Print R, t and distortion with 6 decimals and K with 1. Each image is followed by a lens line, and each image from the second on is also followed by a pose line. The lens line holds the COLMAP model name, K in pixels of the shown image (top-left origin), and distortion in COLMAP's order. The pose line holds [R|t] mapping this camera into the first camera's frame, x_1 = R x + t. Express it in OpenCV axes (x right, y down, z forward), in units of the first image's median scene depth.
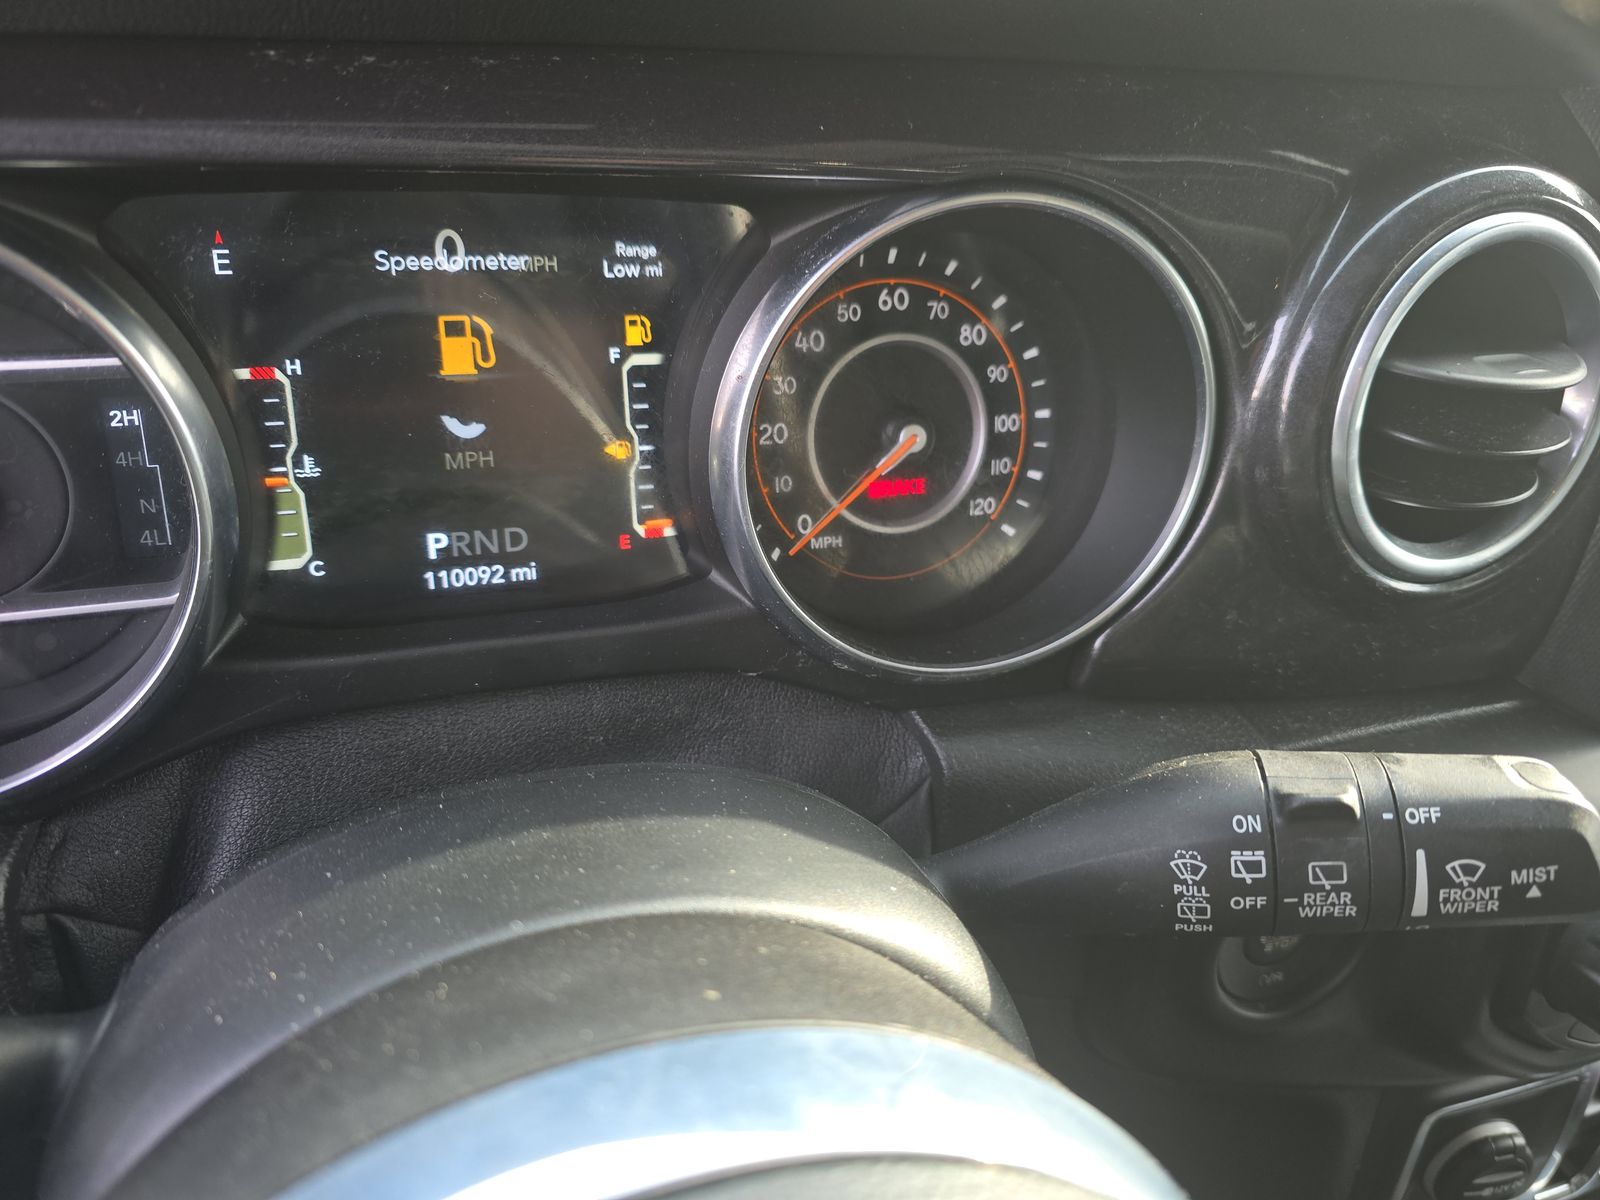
lens RADIAL K [[1083.2, 0, 796.5], [0, 1083.2, 644.2], [0, 0, 1]] dist [0.001200, 0.004891]
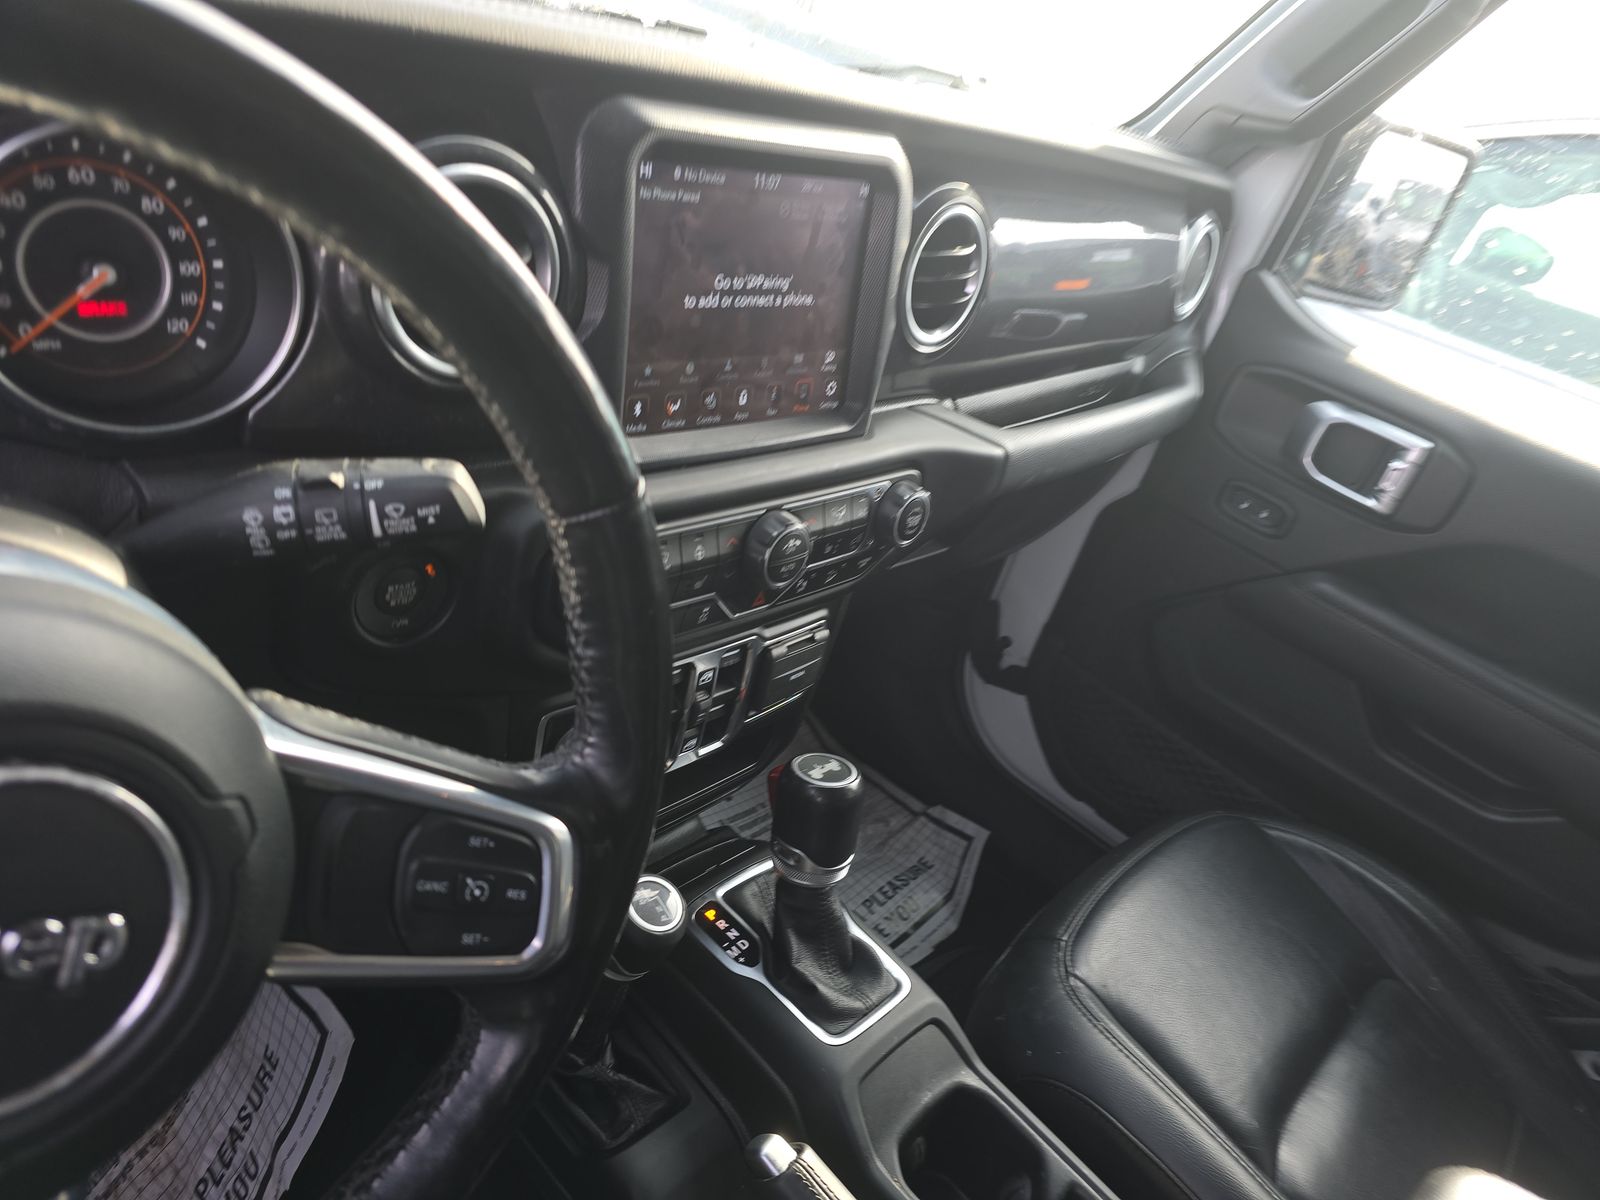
lens RADIAL K [[1053.9, 0, 804.8], [0, 1053.9, 613.2], [0, 0, 1]] dist [0.055722, -0.053139]
pose [[0.881034, -0.075078, 0.467058, 0.234630], [0.027849, 0.993845, 0.107224, 0.141023], [-0.472233, -0.081461, 0.877702, -0.774575]]
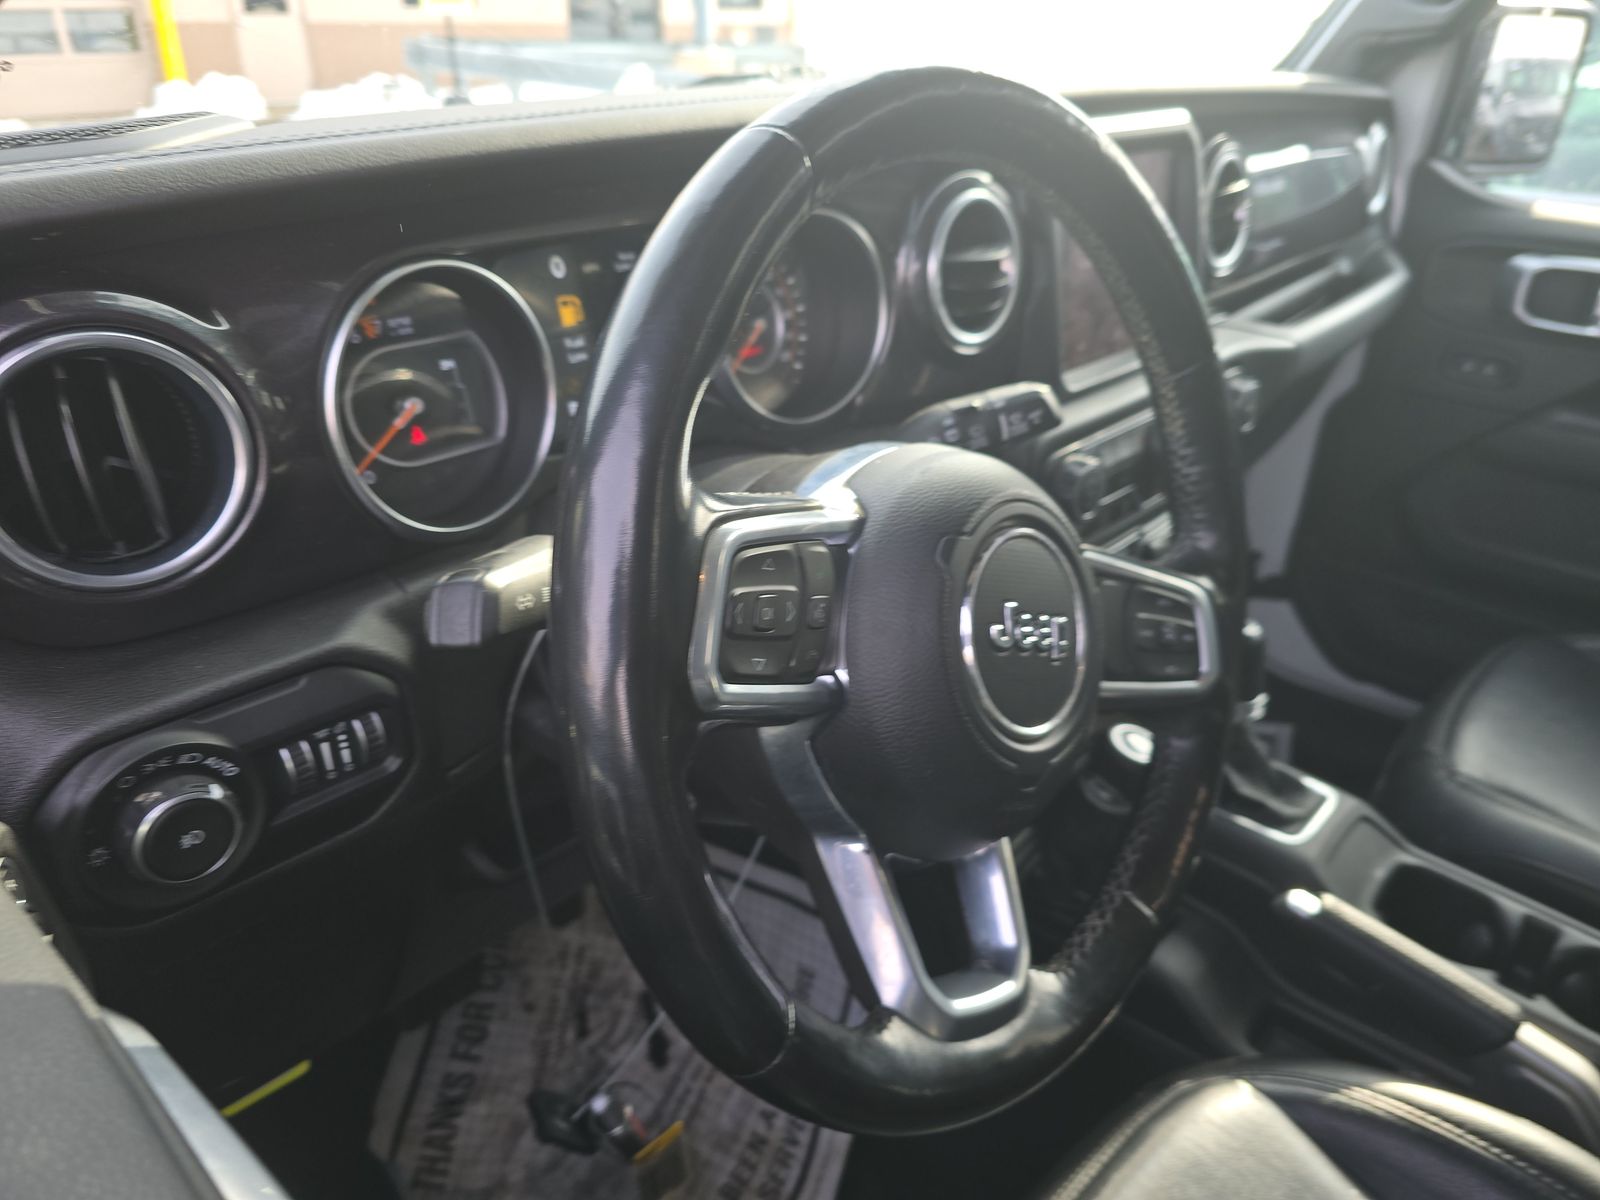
lens RADIAL K [[1077.5, 0, 792.5], [0, 1077.5, 632.3], [0, 0, 1]] dist [0.002492, -0.034763]
pose [[0.892169, -0.260765, 0.368832, -0.796439], [0.259924, 0.964176, 0.052943, 0.309799], [-0.369425, 0.048634, 0.927987, -1.009286]]
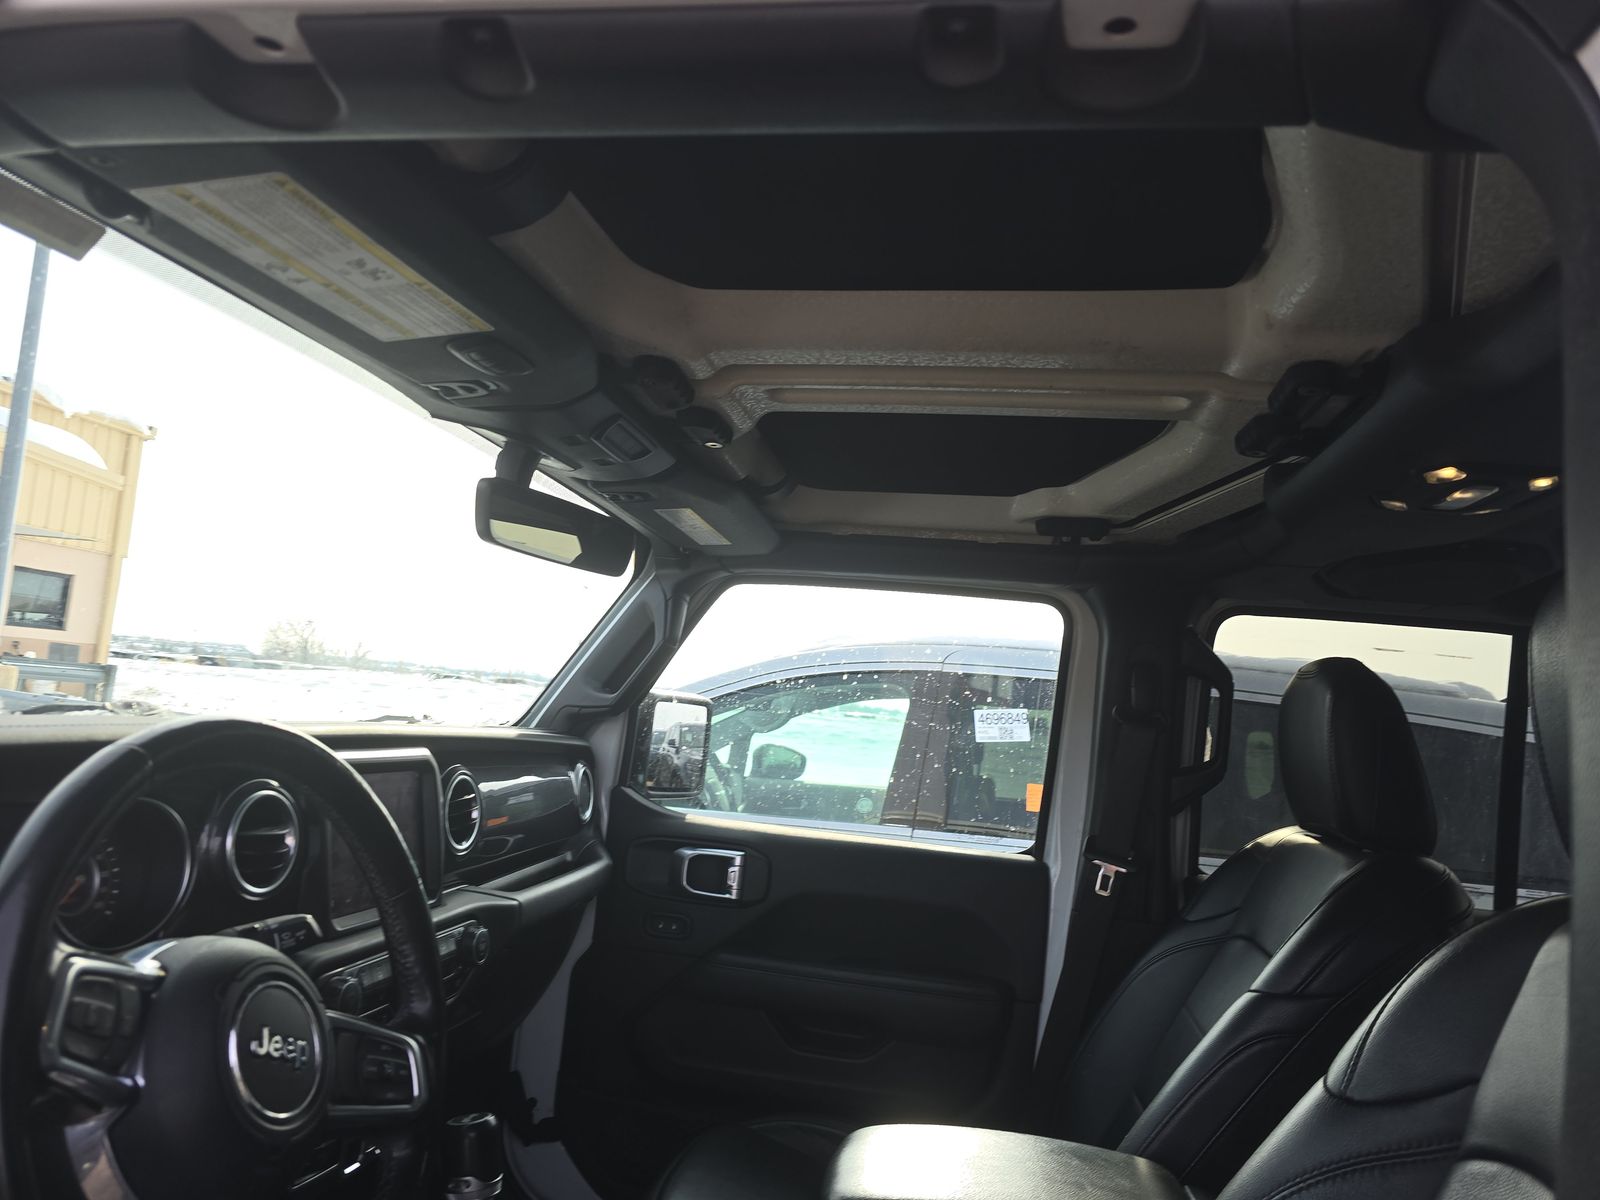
lens RADIAL K [[1062.7, 0, 802.3], [0, 1062.7, 619.5], [0, 0, 1]] dist [0.059197, -0.059067]
pose [[0.499864, 0.073472, 0.862982, -1.468493], [0.372148, 0.881506, -0.290607, 0.755534], [-0.782076, 0.466421, 0.413291, -2.028772]]
